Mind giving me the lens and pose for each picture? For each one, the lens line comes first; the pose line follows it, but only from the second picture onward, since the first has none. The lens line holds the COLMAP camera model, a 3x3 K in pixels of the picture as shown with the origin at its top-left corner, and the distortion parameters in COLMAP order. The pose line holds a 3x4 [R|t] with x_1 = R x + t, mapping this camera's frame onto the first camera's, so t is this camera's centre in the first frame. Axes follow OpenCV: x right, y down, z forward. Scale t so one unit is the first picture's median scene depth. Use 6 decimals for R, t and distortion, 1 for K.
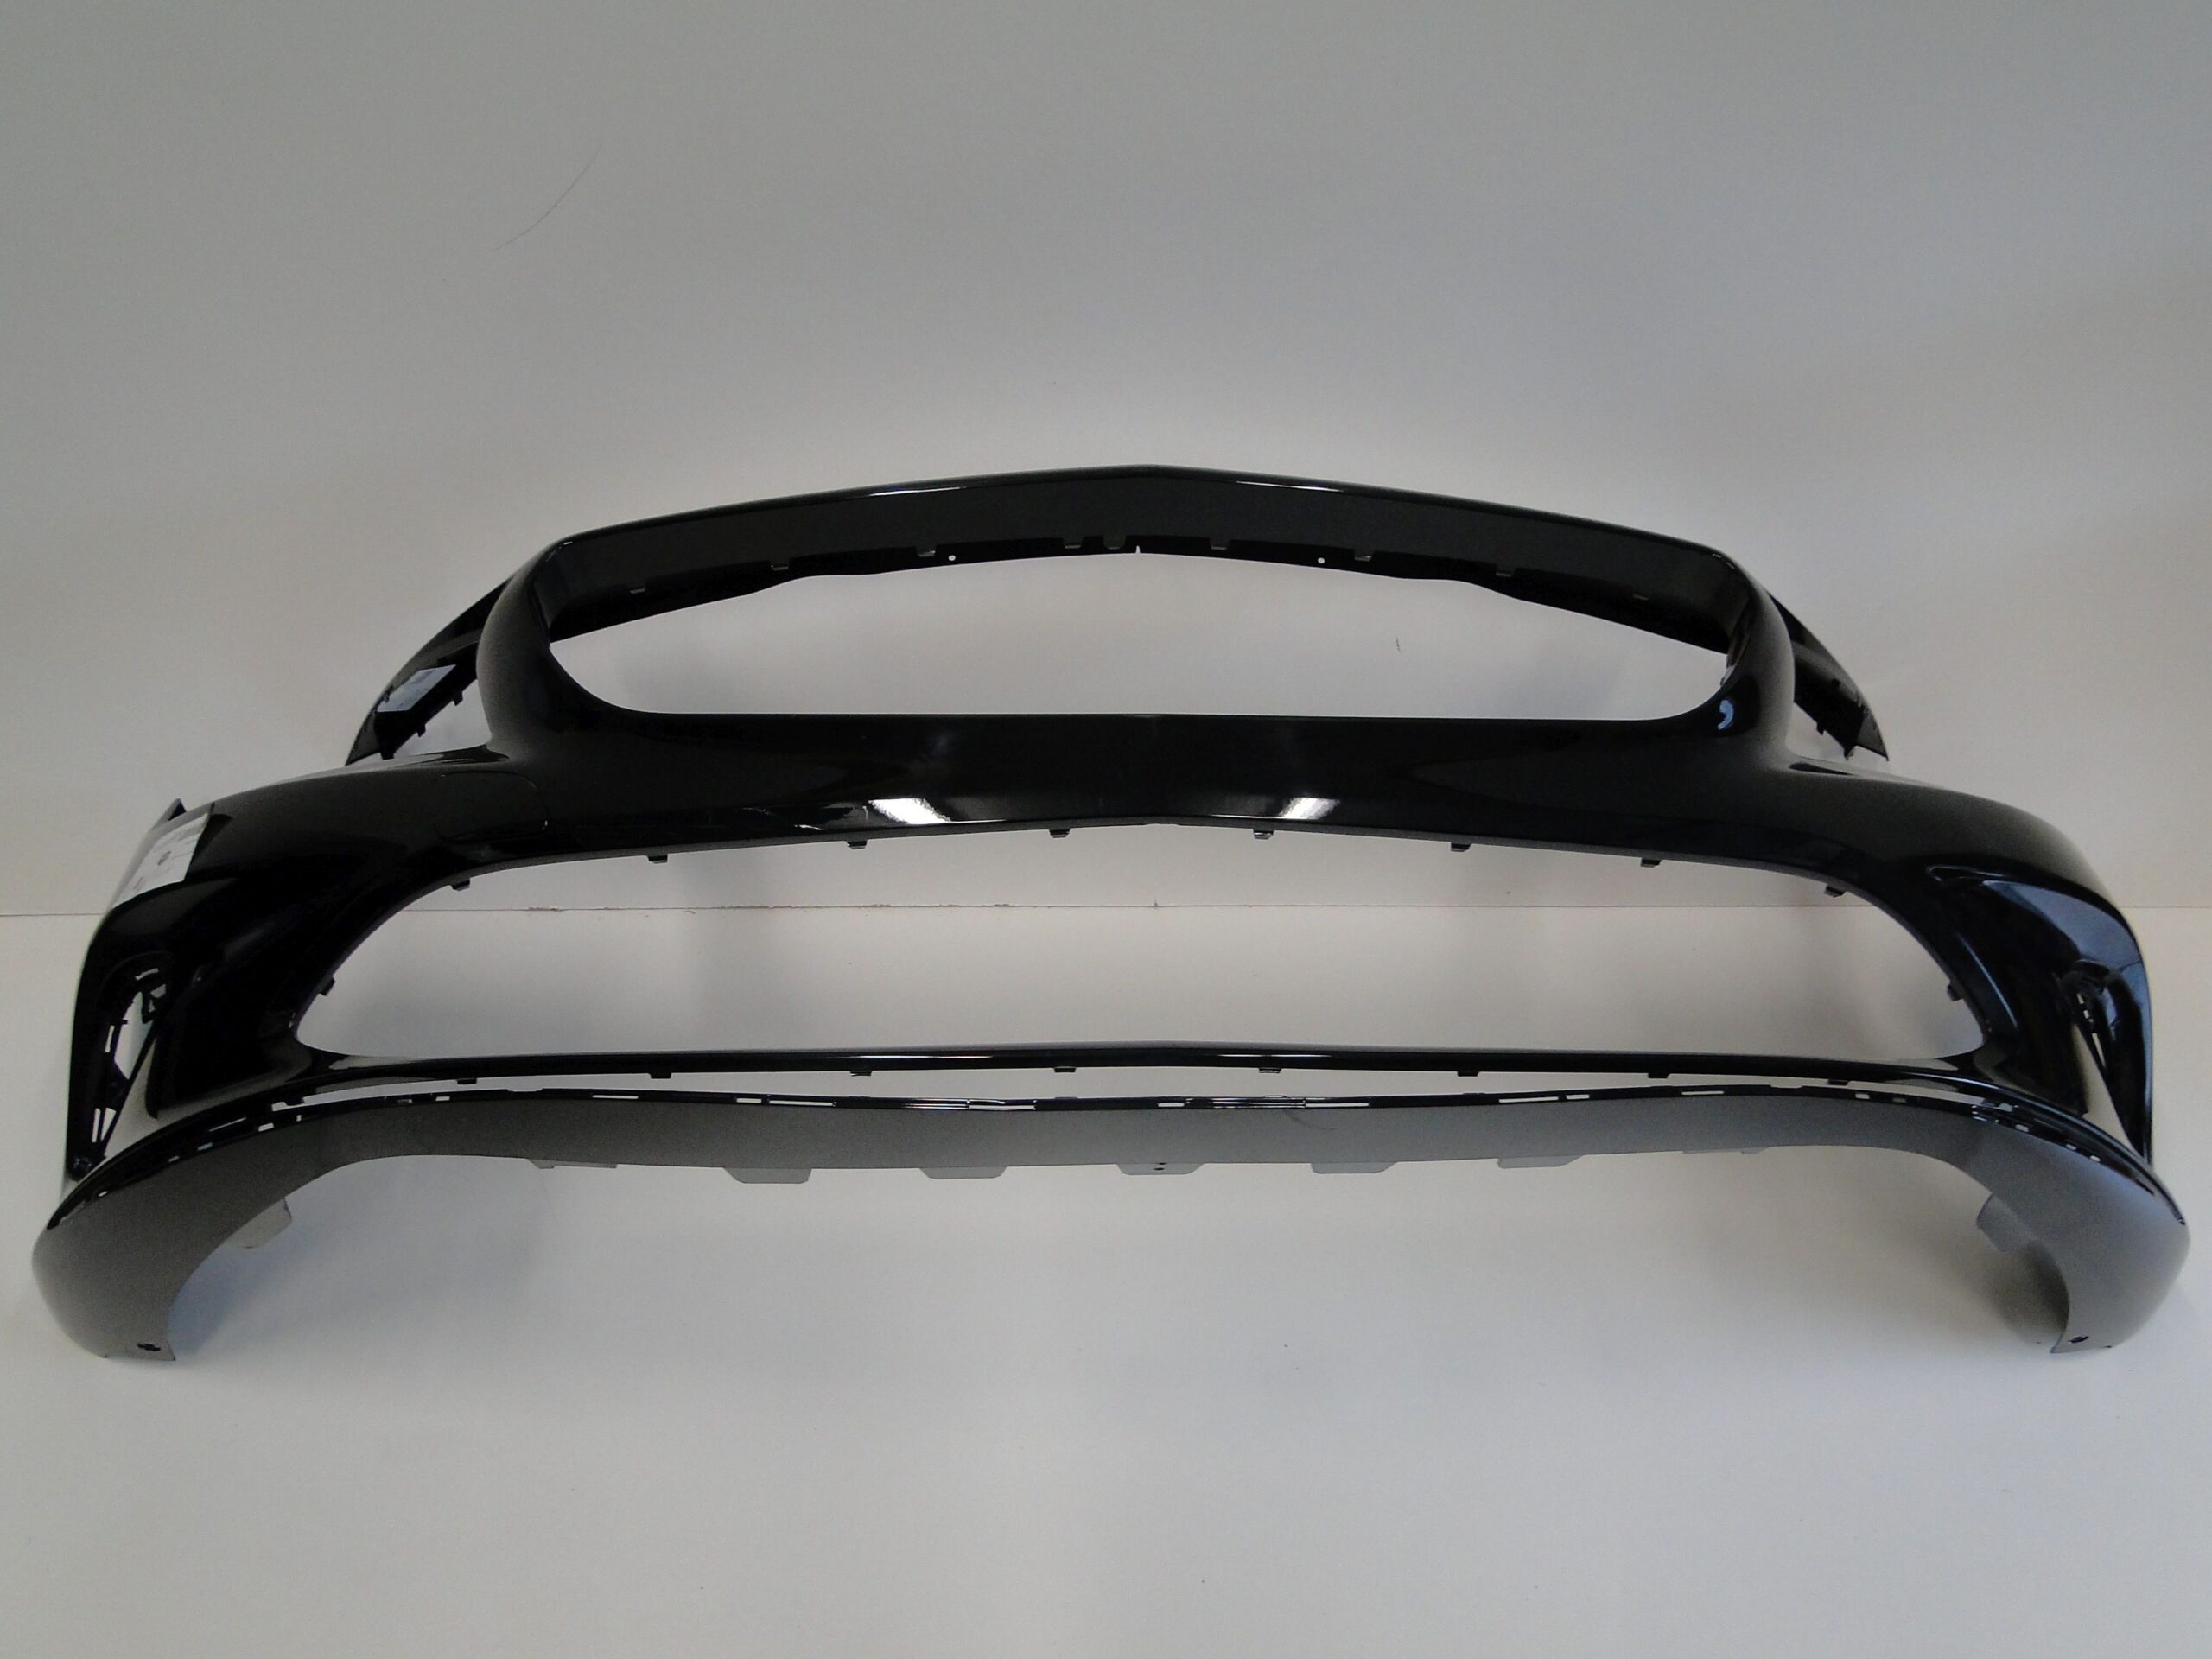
lens RADIAL K [[1679.8, 0, 1154.6], [0, 1679.8, 836.7], [0, 0, 1]] dist [-0.012396, 0.001316]
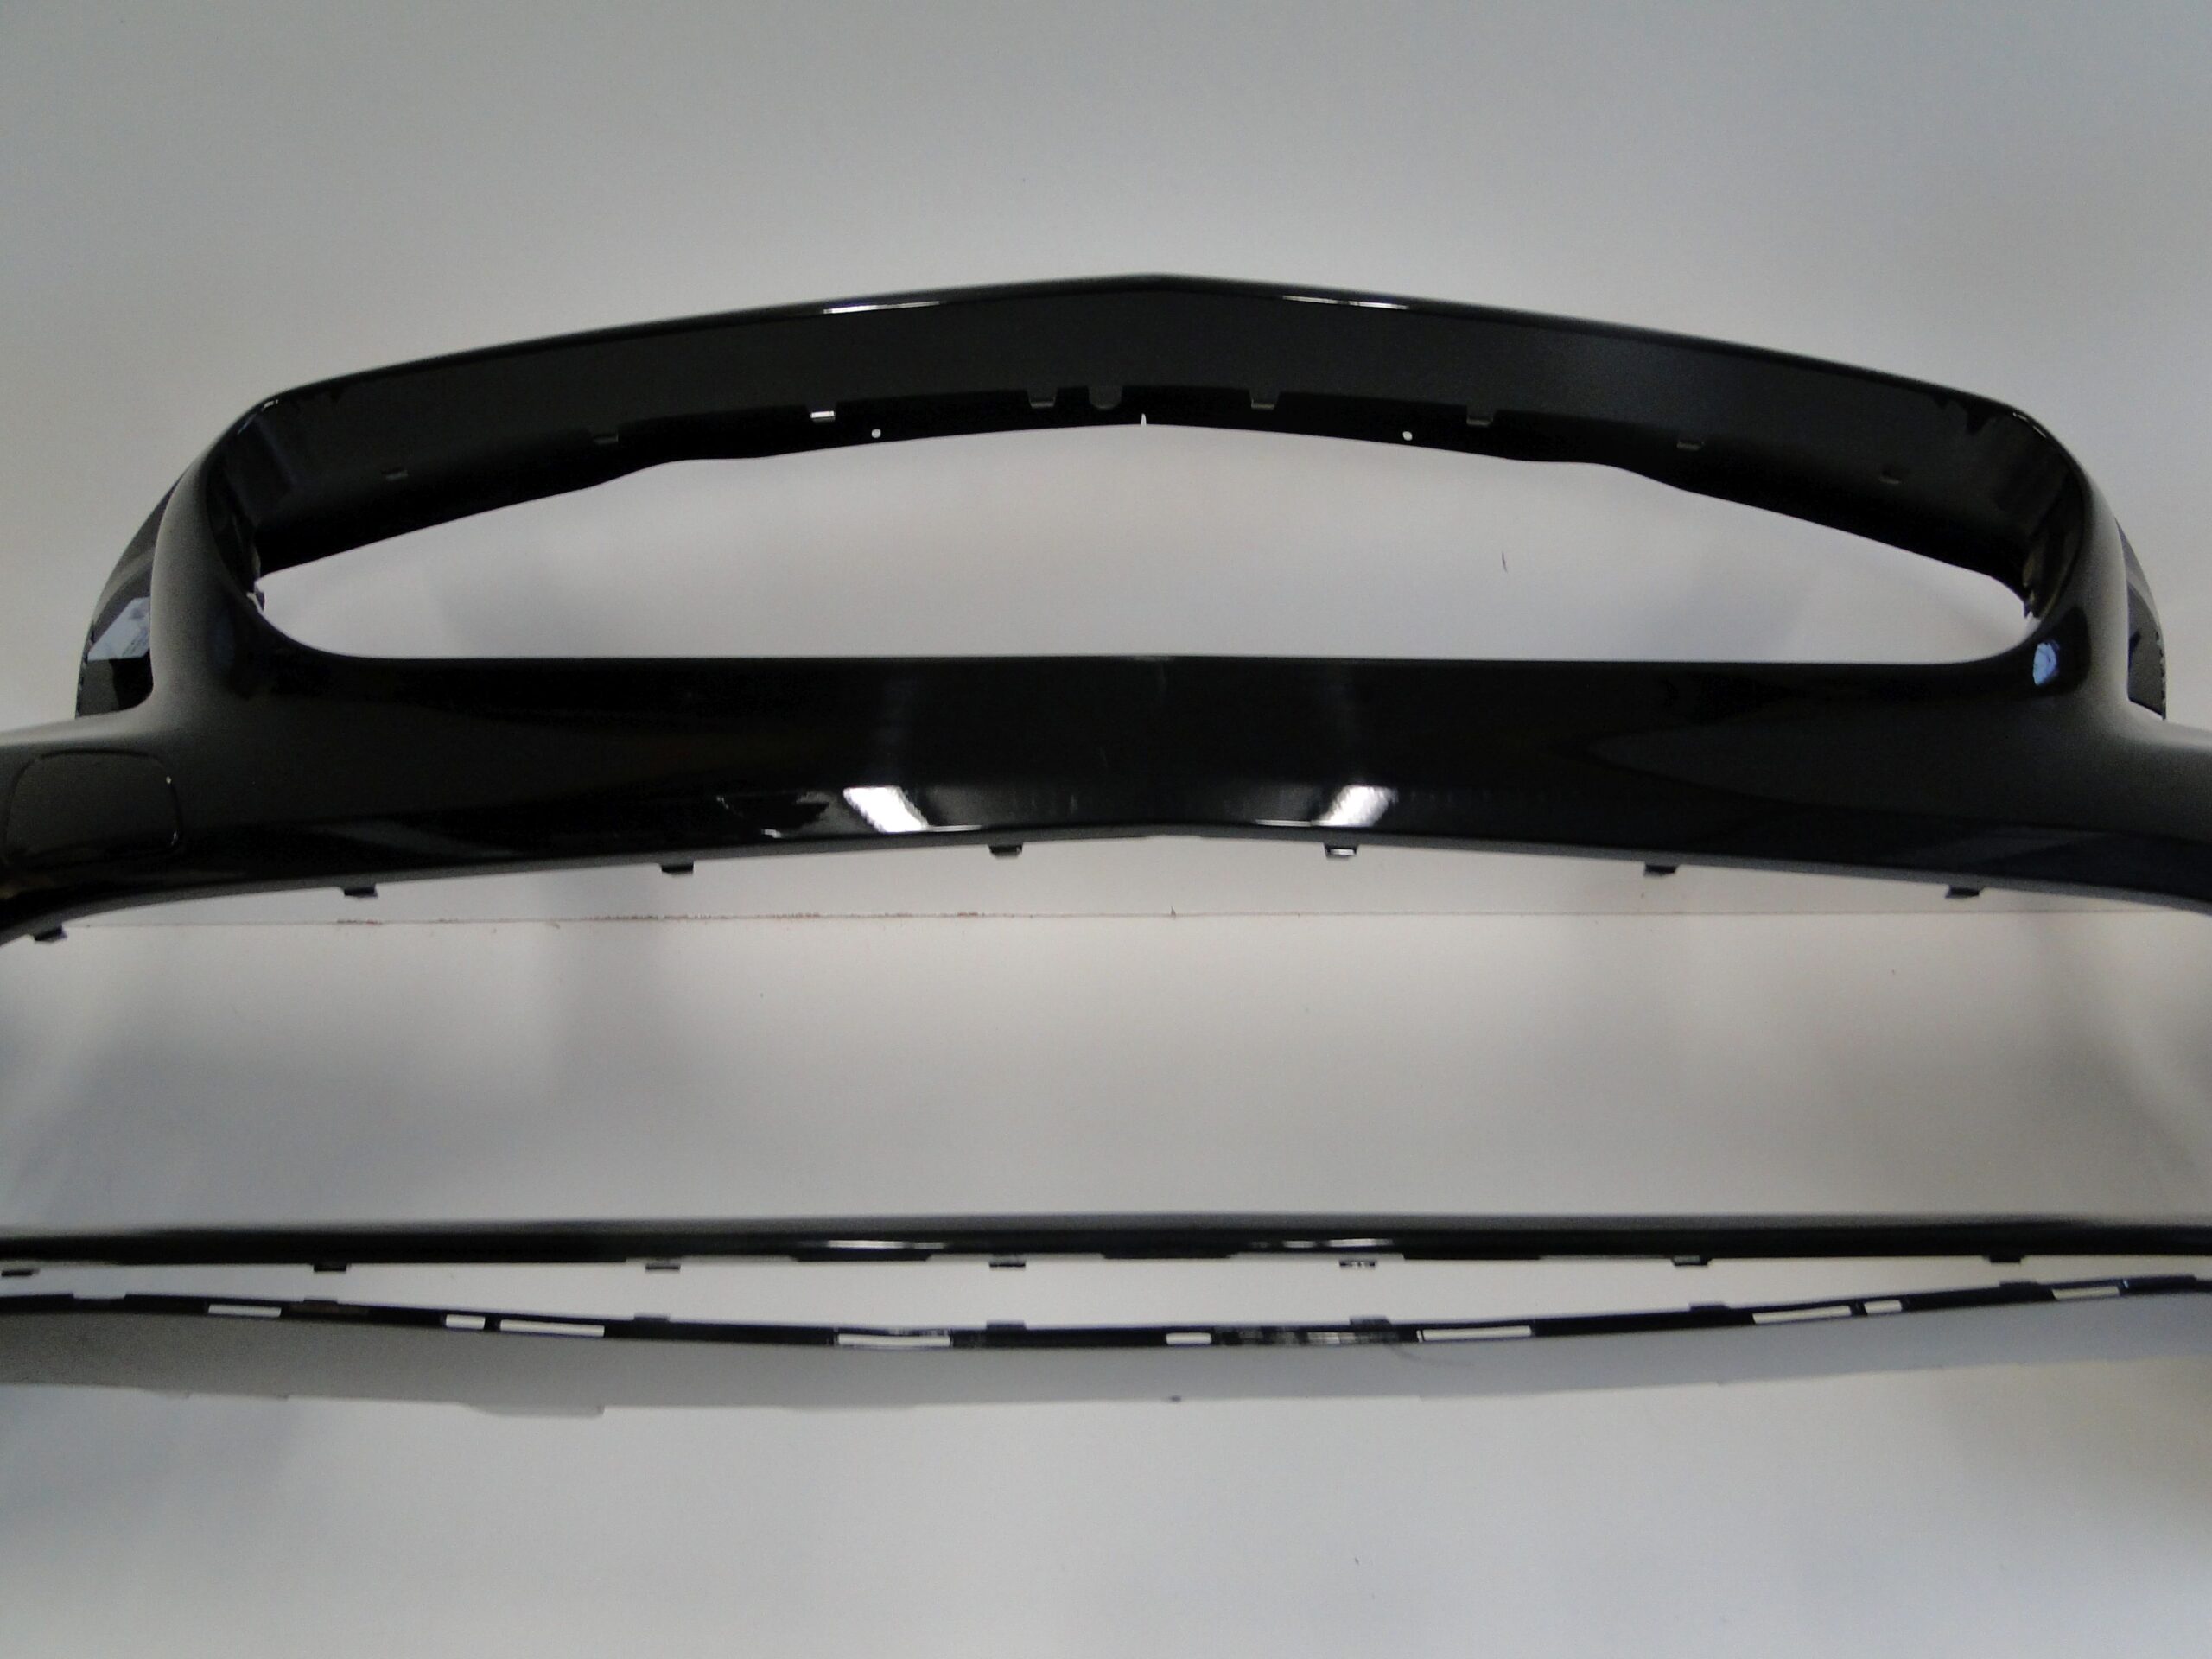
lens RADIAL K [[1679.8, 0, 1154.6], [0, 1679.8, 836.7], [0, 0, 1]] dist [-0.012396, 0.001316]
pose [[0.999882, -0.001627, -0.015277, 0.005481], [0.002093, 0.999531, 0.030550, -0.022312], [0.015220, -0.030579, 0.999416, 0.335570]]
